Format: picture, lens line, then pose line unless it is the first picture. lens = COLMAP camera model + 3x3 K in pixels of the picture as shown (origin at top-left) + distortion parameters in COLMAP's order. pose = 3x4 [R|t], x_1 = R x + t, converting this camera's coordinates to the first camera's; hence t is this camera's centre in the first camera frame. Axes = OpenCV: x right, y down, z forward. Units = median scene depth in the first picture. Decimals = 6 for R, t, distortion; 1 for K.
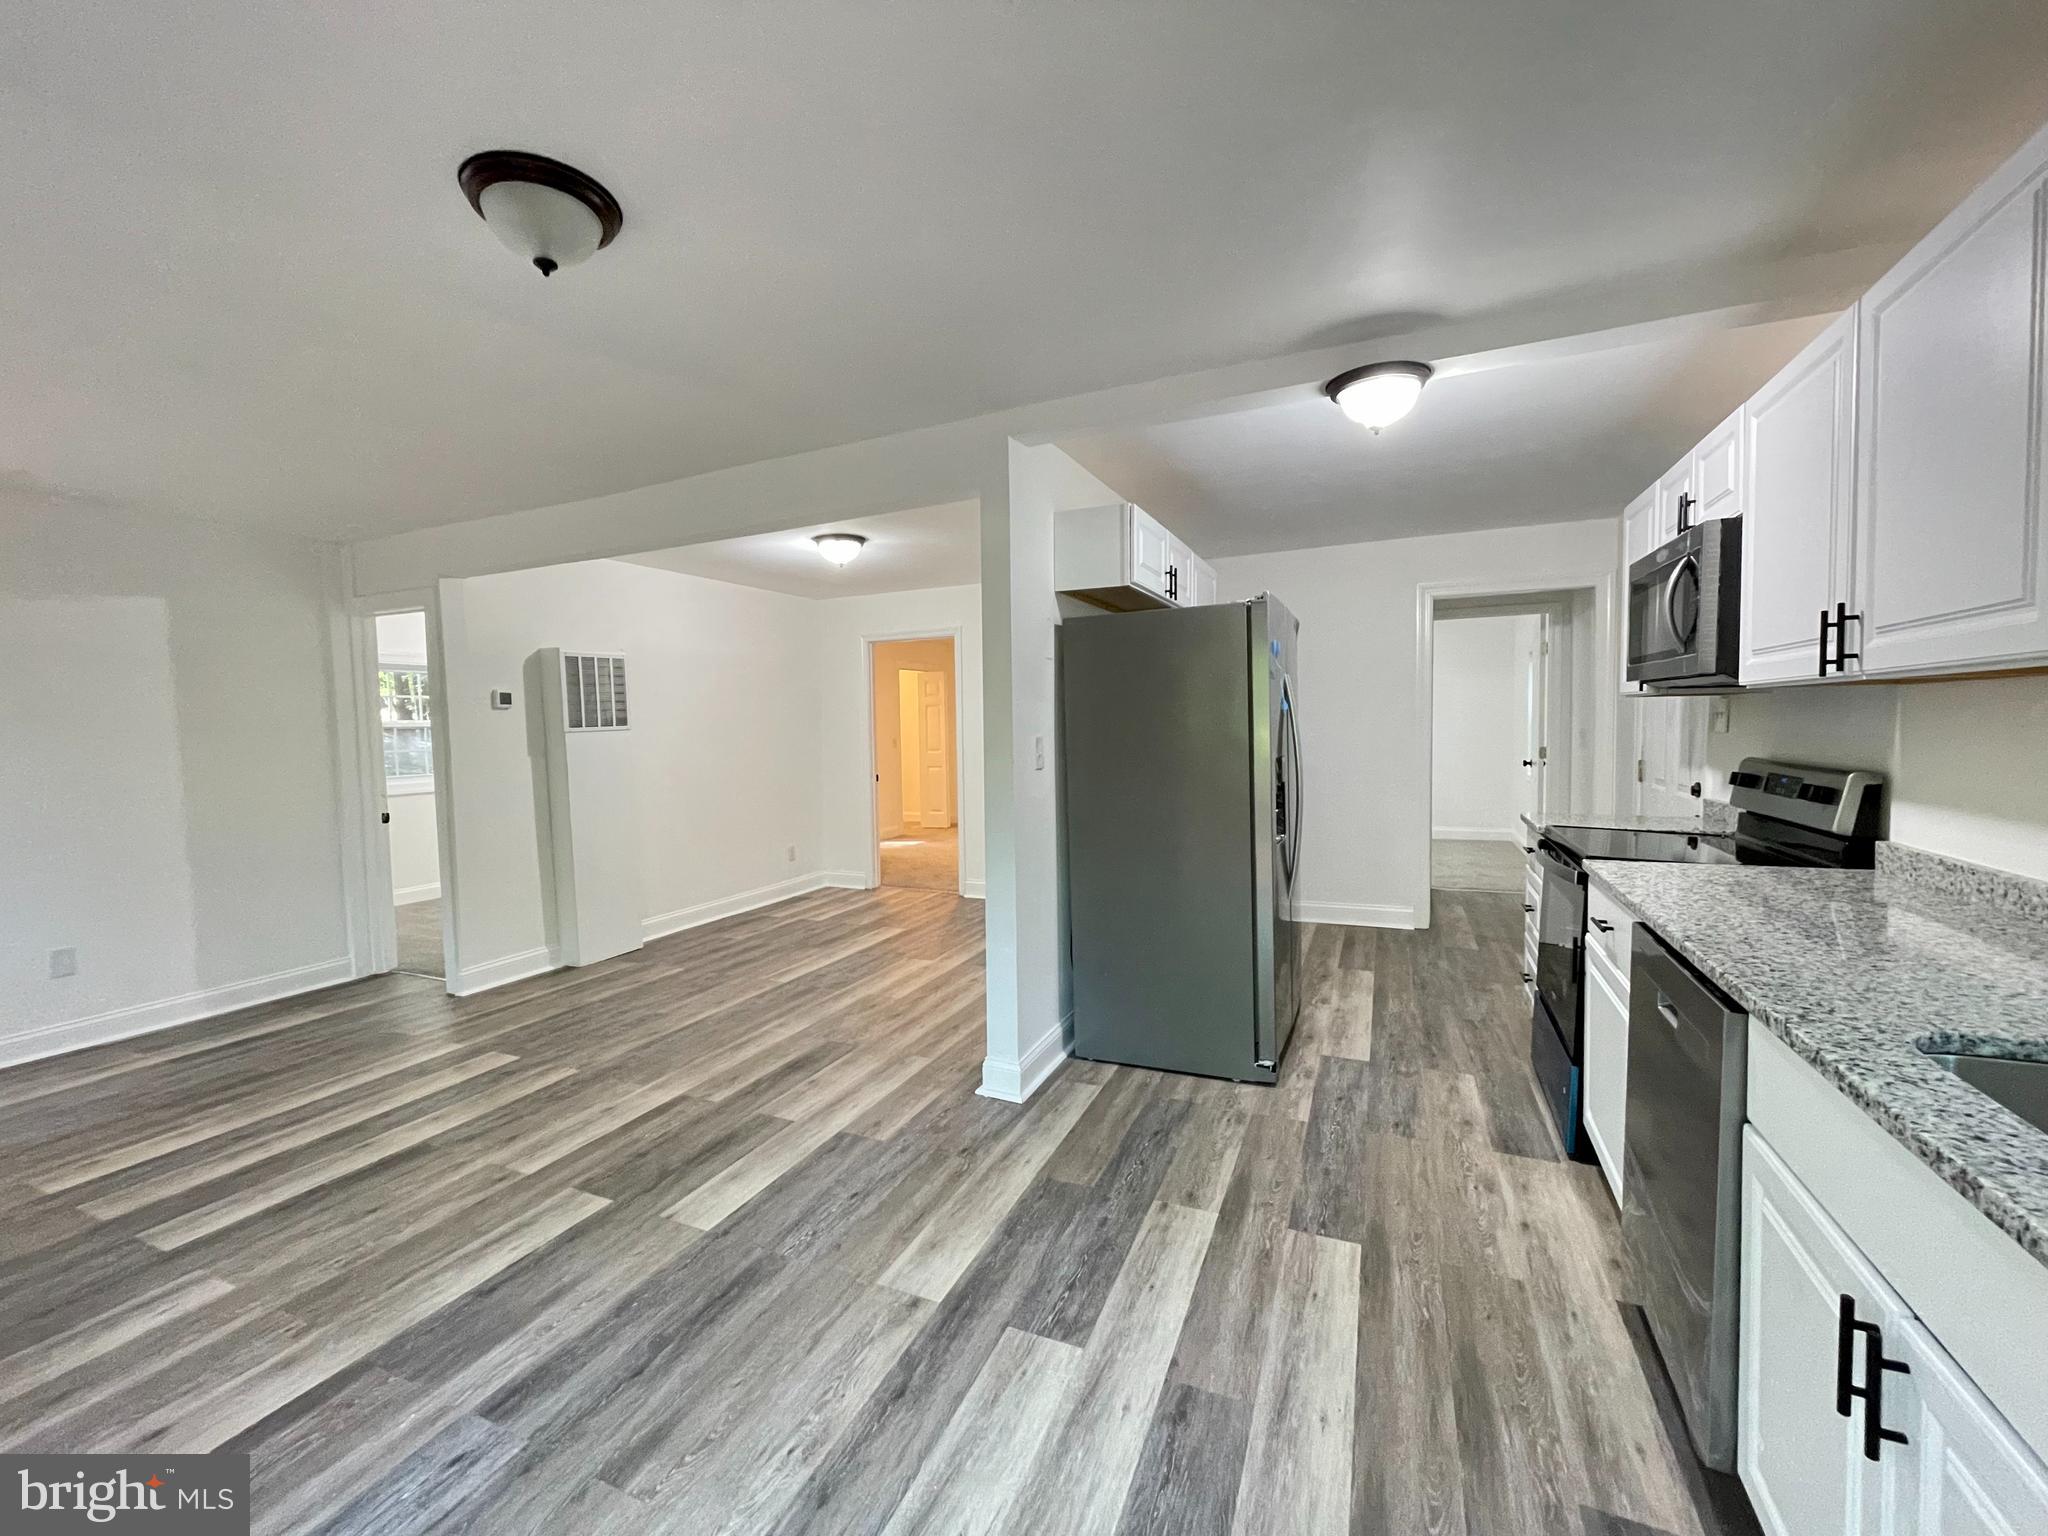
lens RADIAL K [[829.1, 0, 1022.2], [0, 829.1, 766.6], [0, 0, 1]] dist [-0.001733, 0.000291]
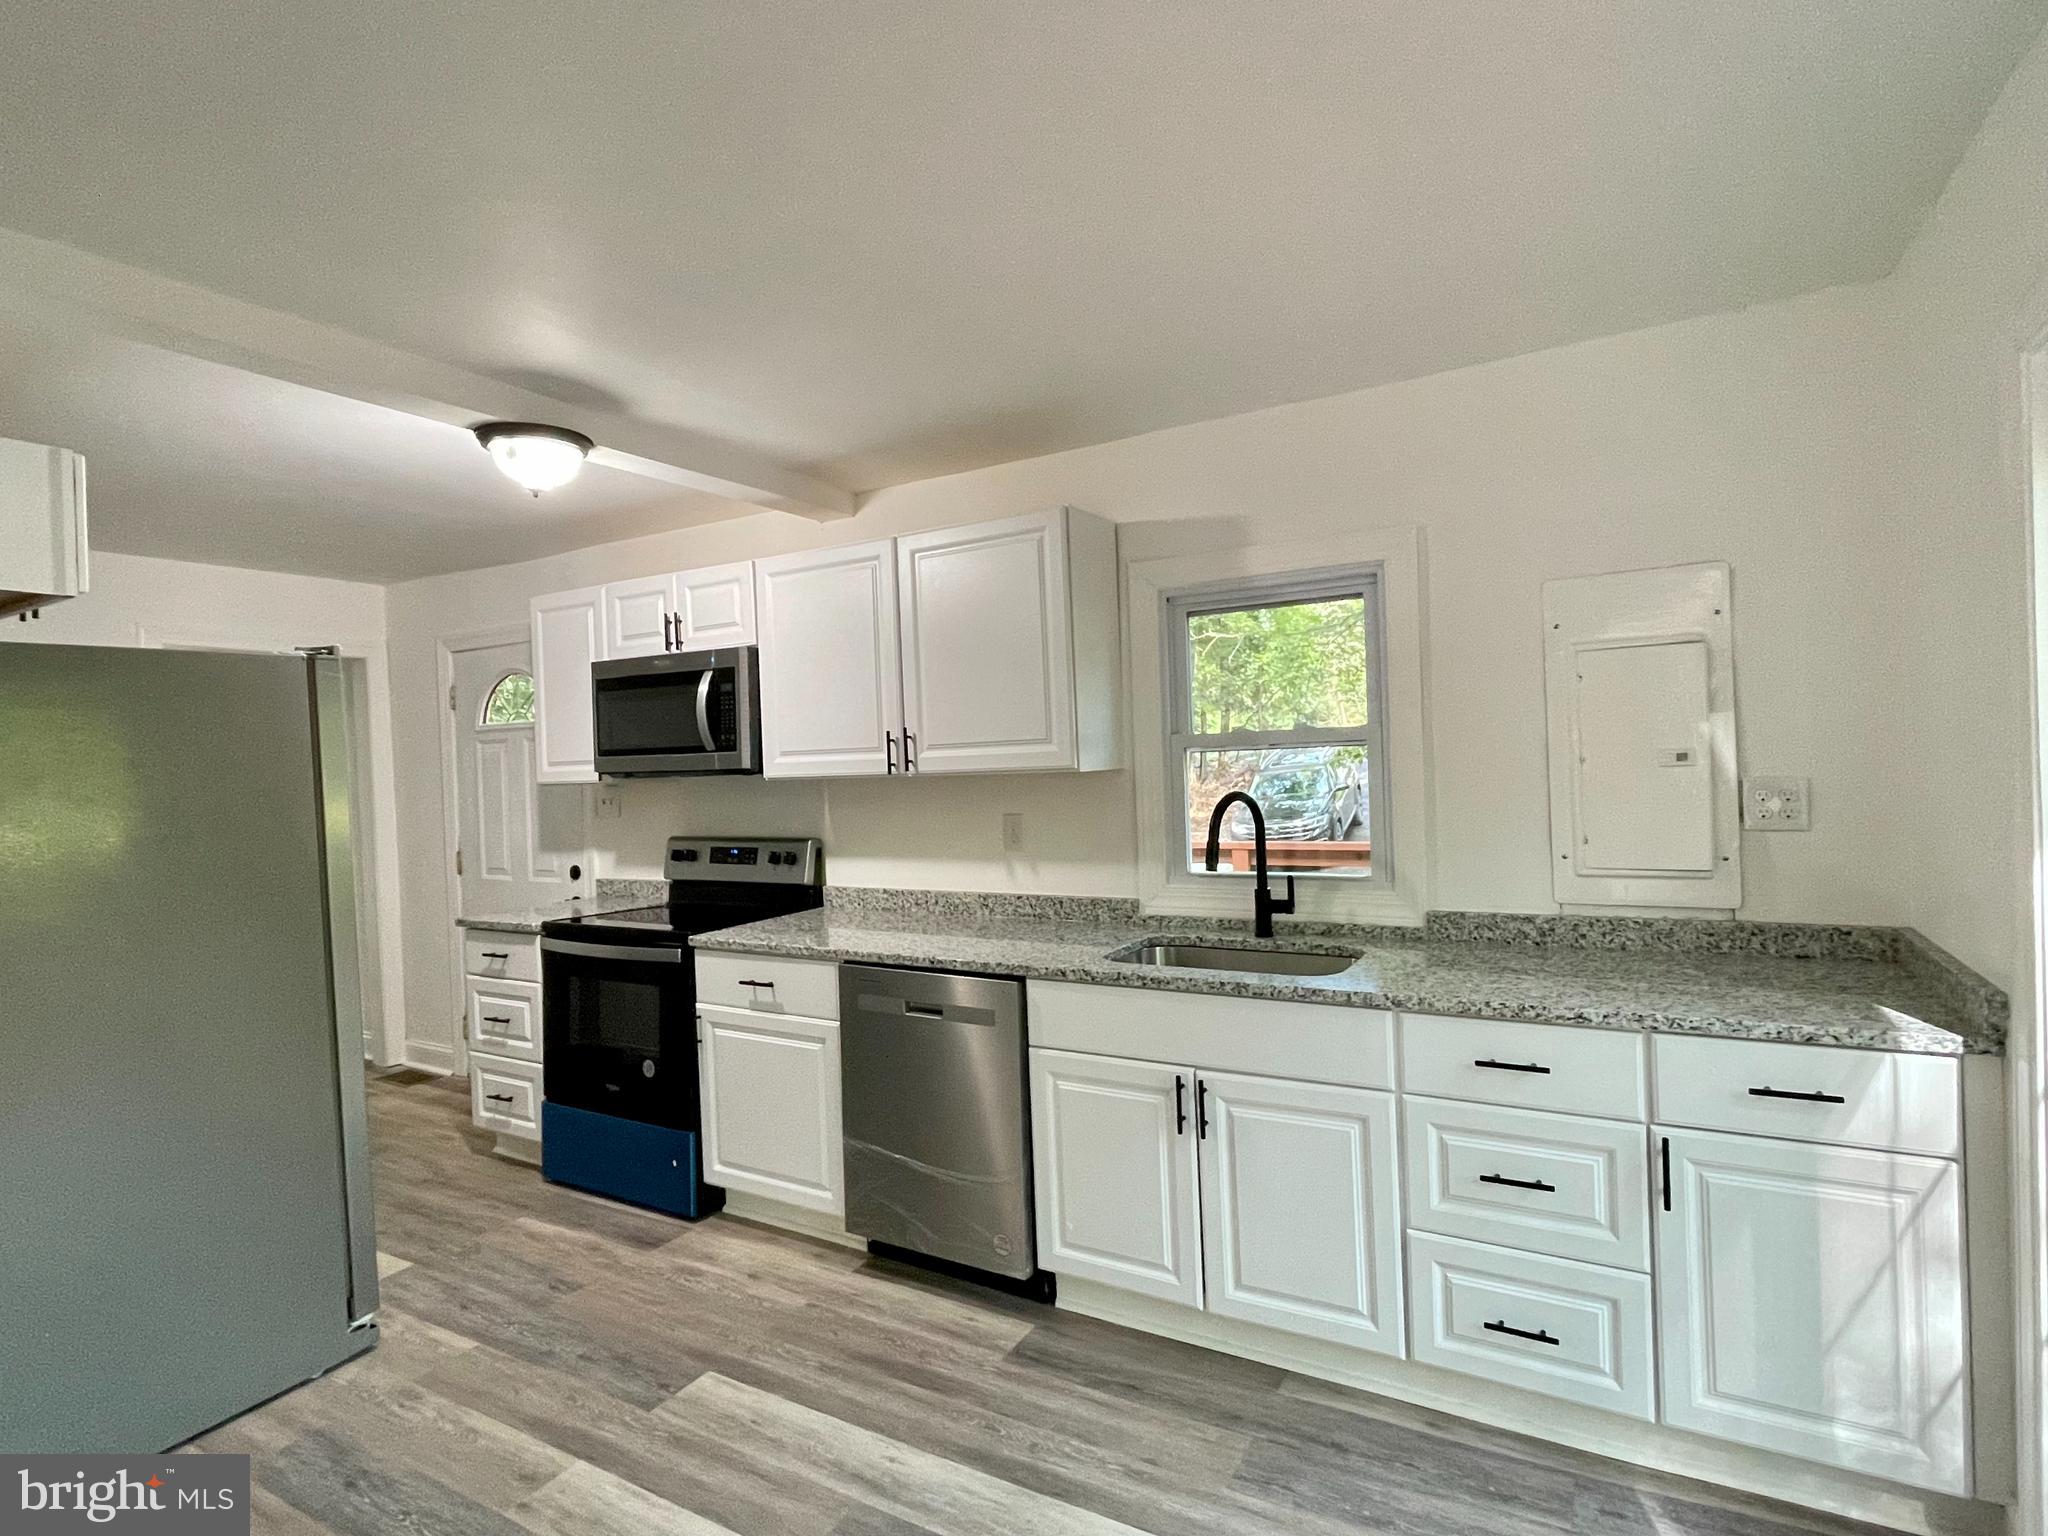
lens RADIAL K [[1044.5, 0, 1021.0], [0, 1044.5, 764.8], [0, 0, 1]] dist [-0.002304, -0.001191]
pose [[0.108046, 0.007095, 0.994121, -0.574091], [0.088522, 0.995934, -0.016729, -0.046598], [-0.990197, 0.089809, 0.106979, 0.354712]]
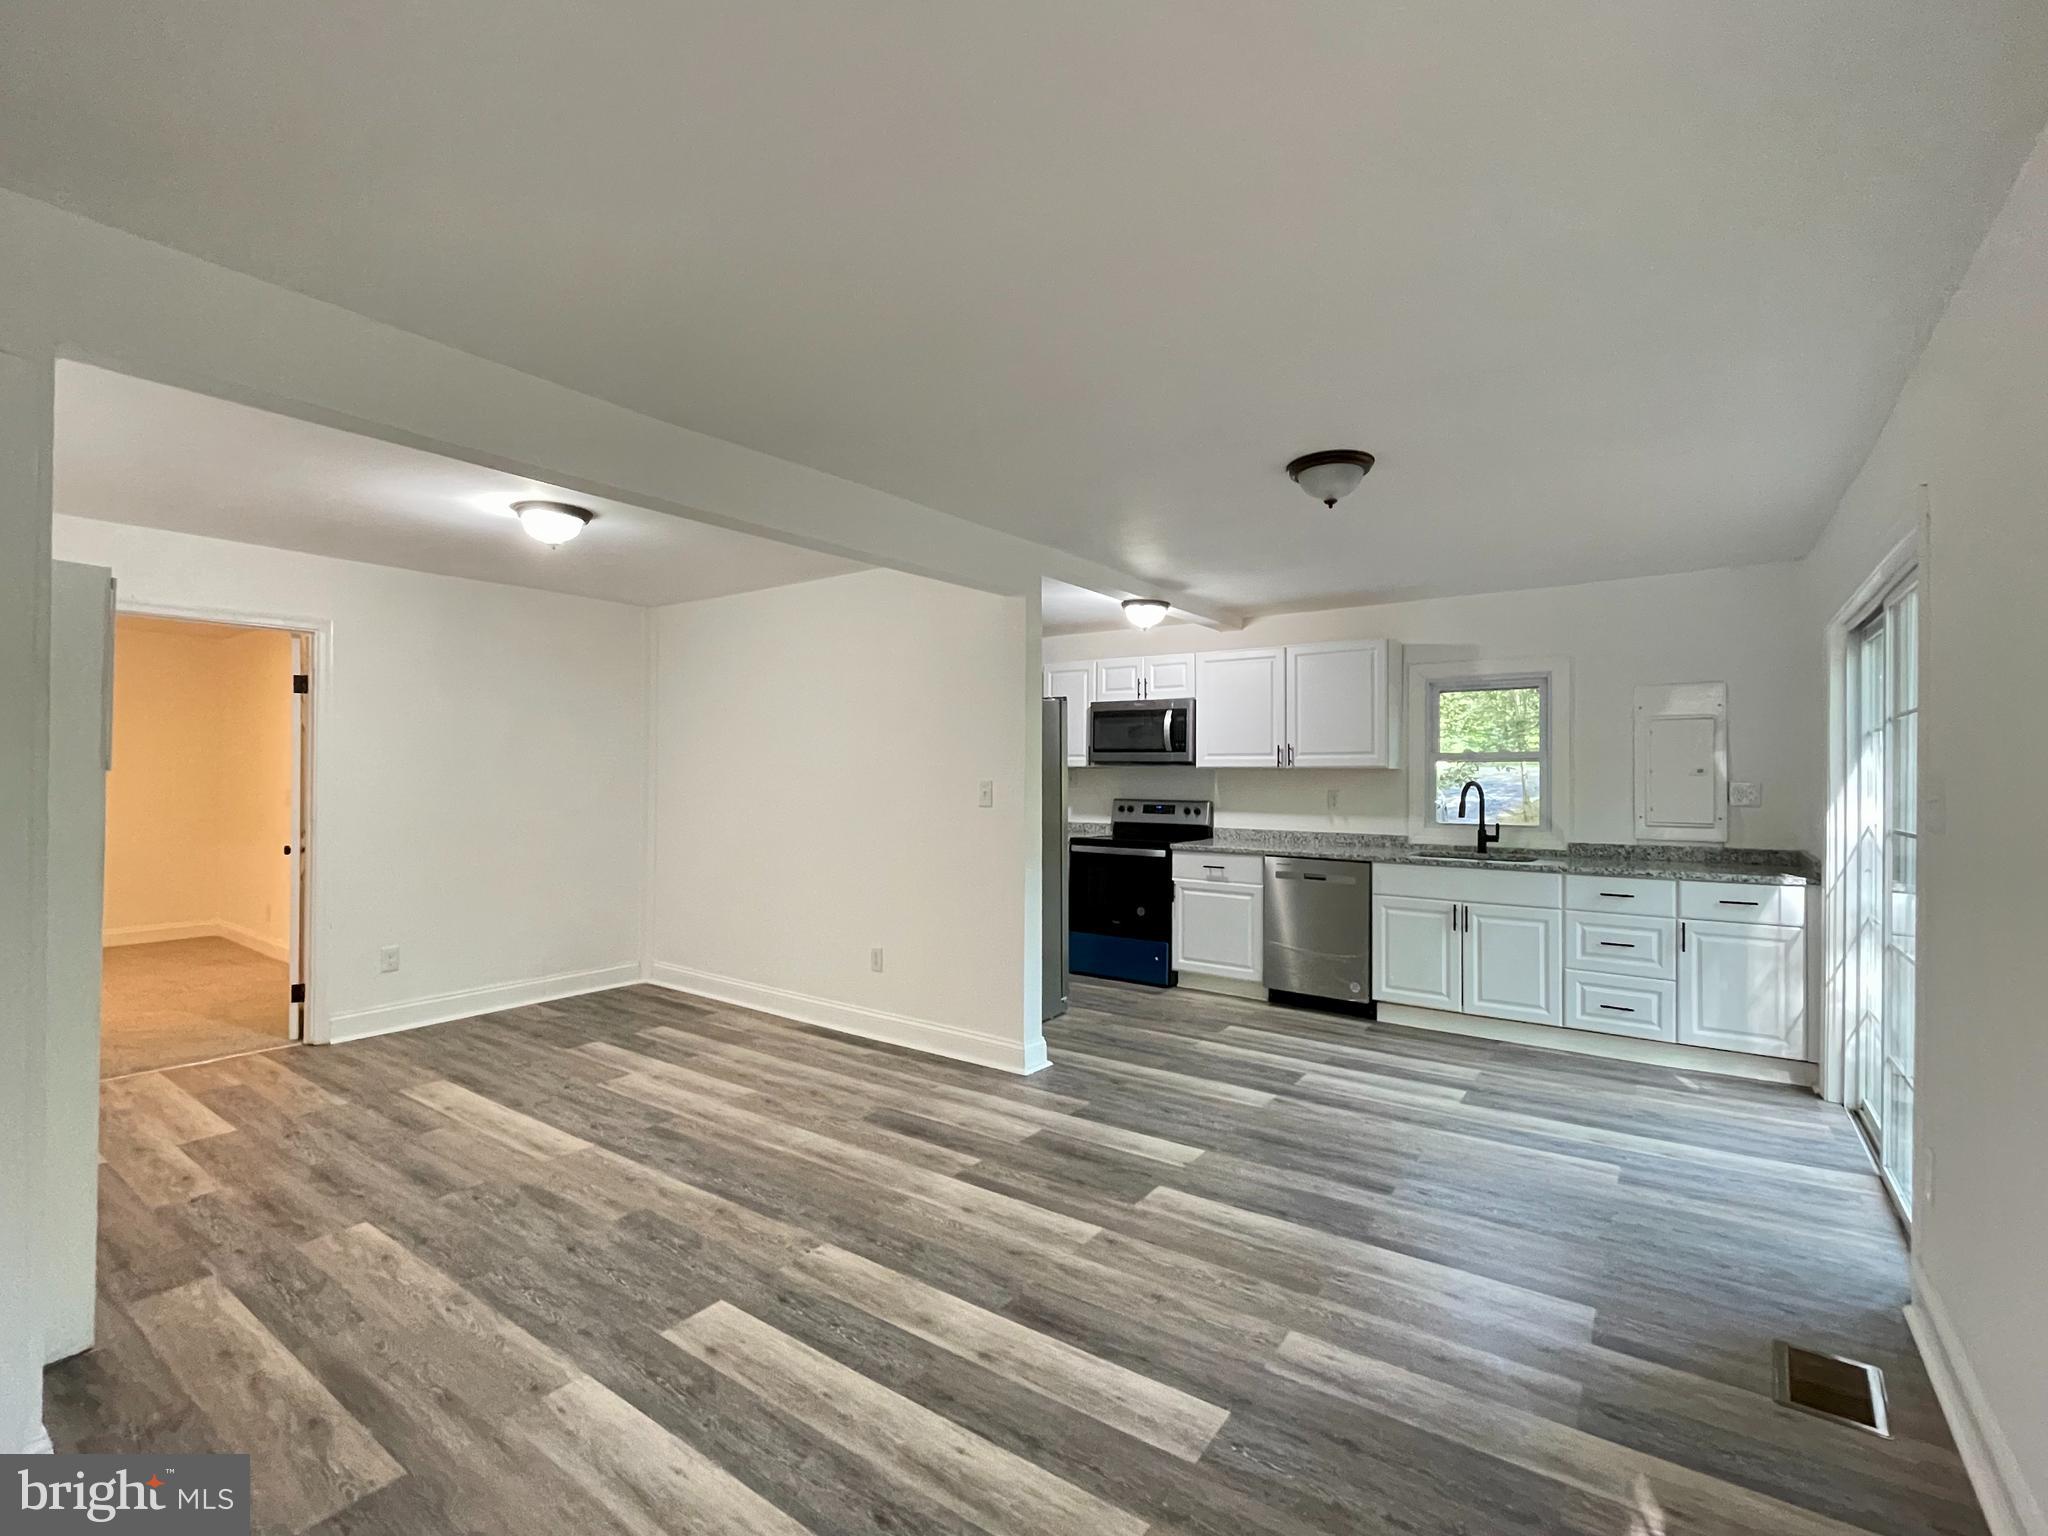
lens RADIAL K [[918.1, 0, 1023.4], [0, 918.1, 767.3], [0, 0, 1]] dist [-0.001316, -0.001150]
pose [[0.201877, 0.028494, 0.978996, -1.564812], [0.041723, 0.998419, -0.037664, -0.013625], [-0.978522, 0.048451, 0.200369, 0.785913]]
